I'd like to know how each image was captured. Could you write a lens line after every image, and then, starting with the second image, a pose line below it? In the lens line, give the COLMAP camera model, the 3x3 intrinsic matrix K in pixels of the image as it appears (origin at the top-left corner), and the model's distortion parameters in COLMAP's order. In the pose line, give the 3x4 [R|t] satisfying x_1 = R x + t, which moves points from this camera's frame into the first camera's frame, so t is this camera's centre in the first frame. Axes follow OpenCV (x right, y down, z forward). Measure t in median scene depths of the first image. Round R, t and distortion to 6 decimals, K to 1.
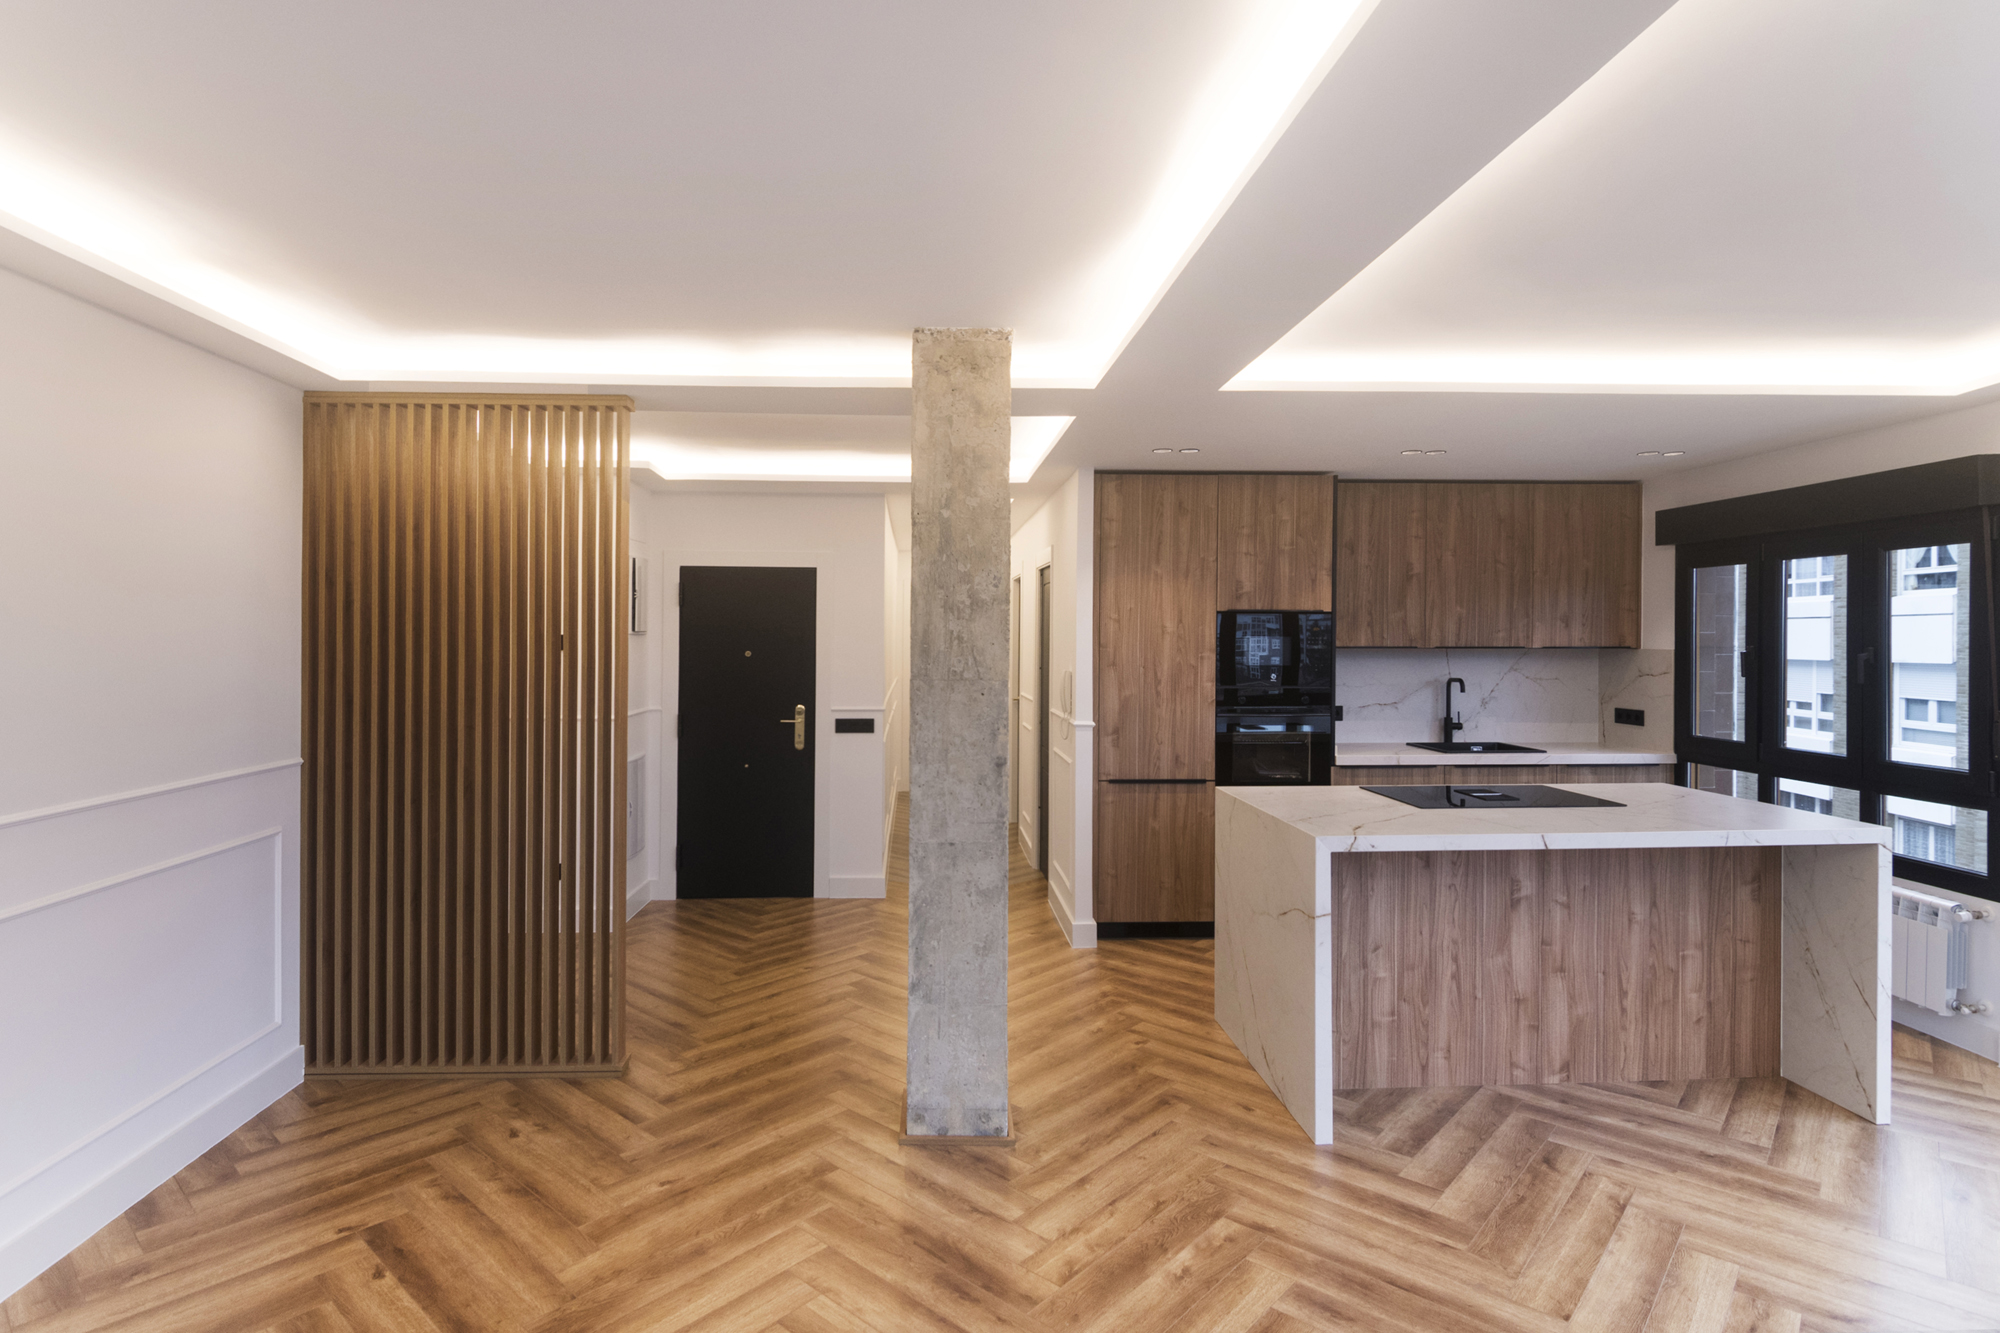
lens RADIAL K [[1036.7, 0, 957.9], [0, 1036.7, 637.3], [0, 0, 1]] dist [0.034173, -0.035362]
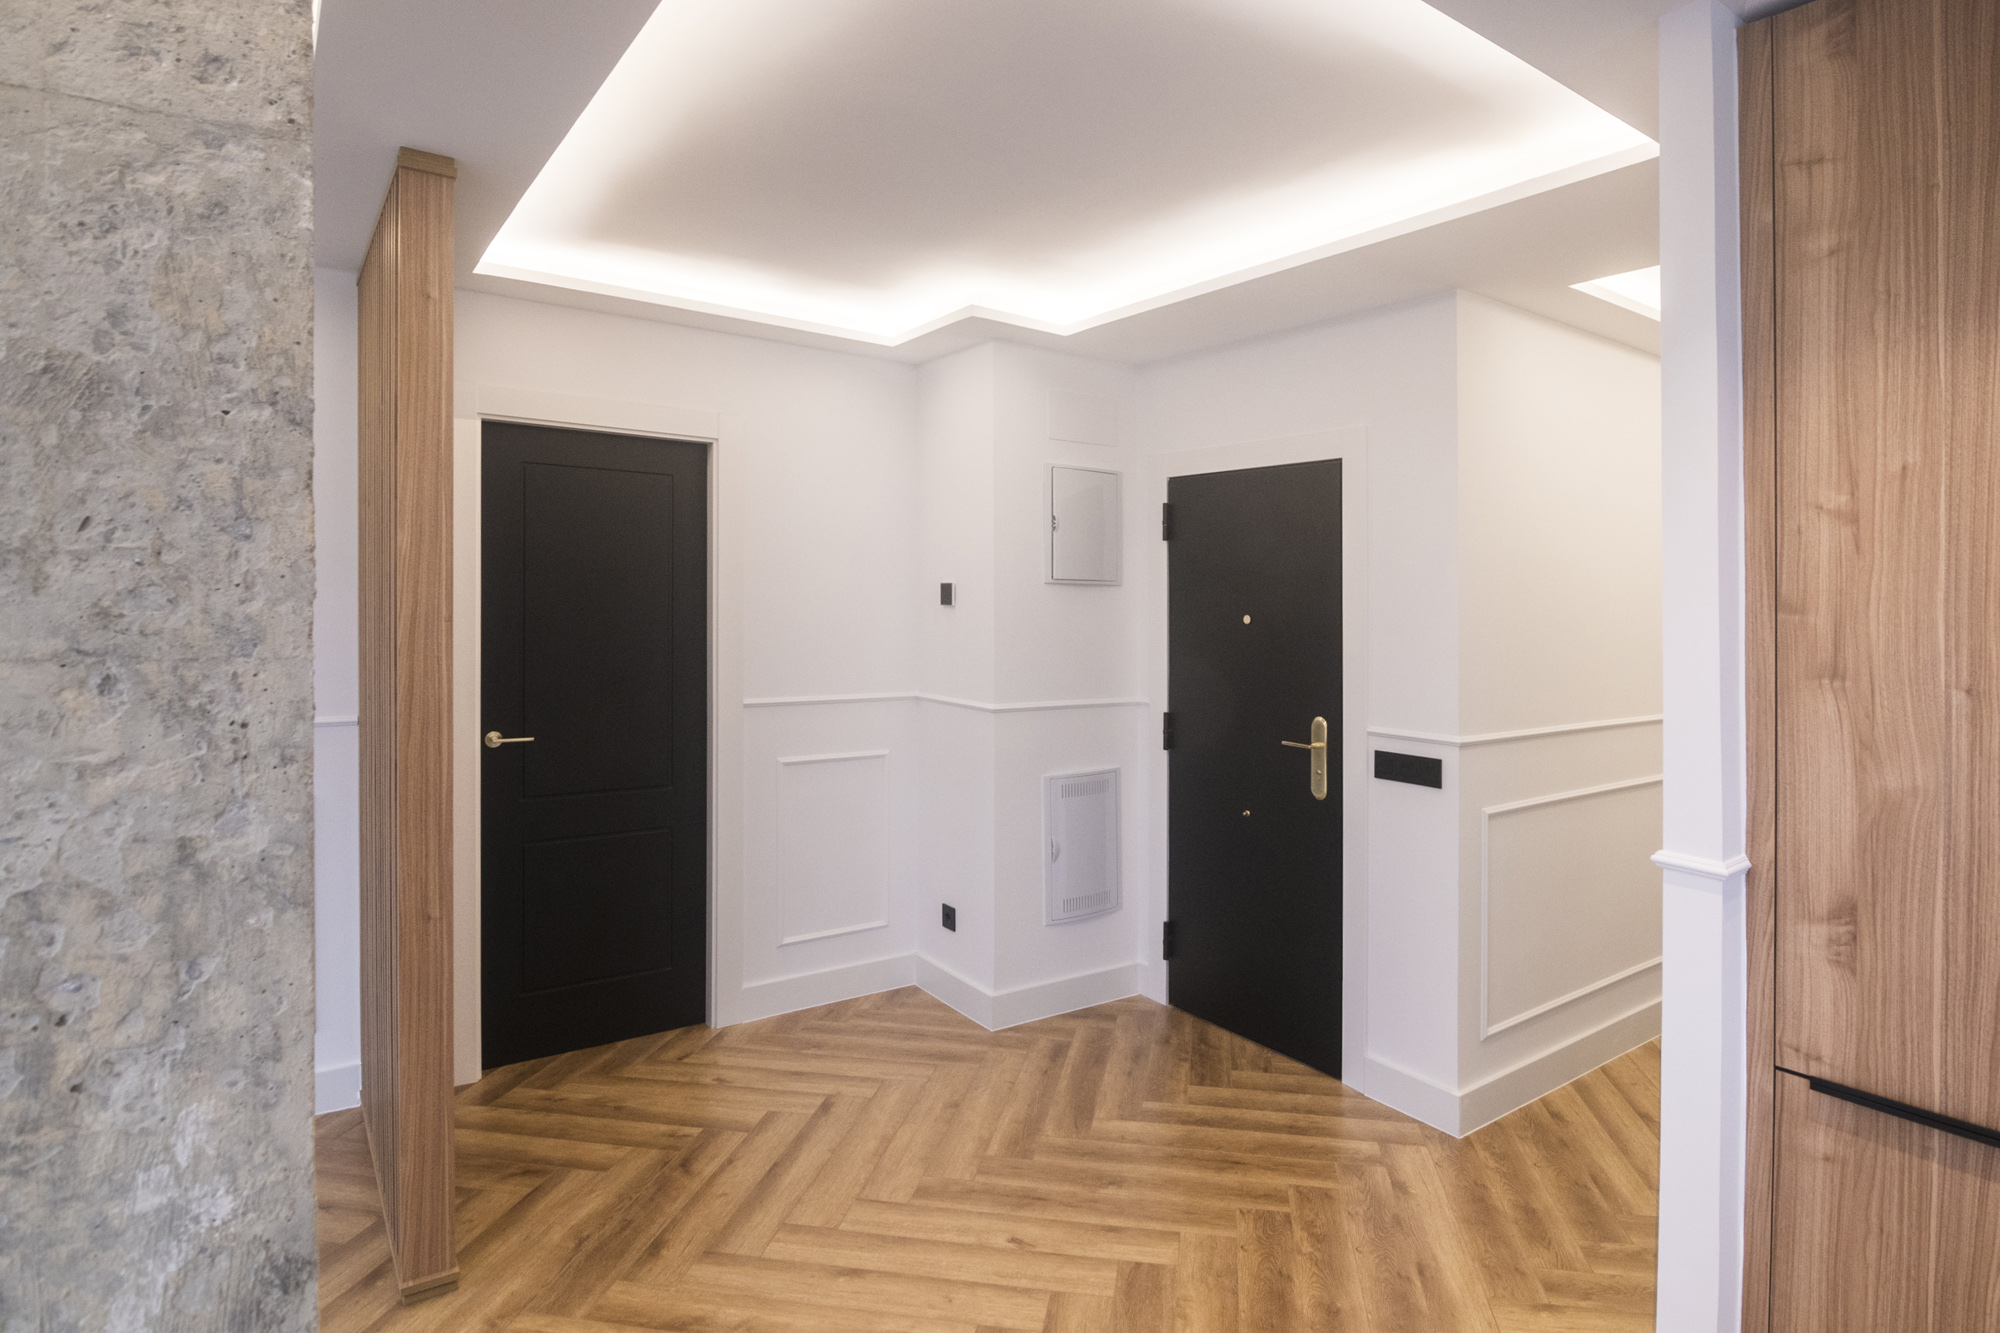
lens RADIAL K [[1086.0, 0, 1095.8], [0, 1086.0, 601.5], [0, 0, 1]] dist [-0.004199, -0.001098]
pose [[0.574044, 0.007310, -0.818792, 0.276218], [-0.019226, 0.999805, -0.004553, 0.012013], [0.818599, 0.018356, 0.574073, 0.668338]]
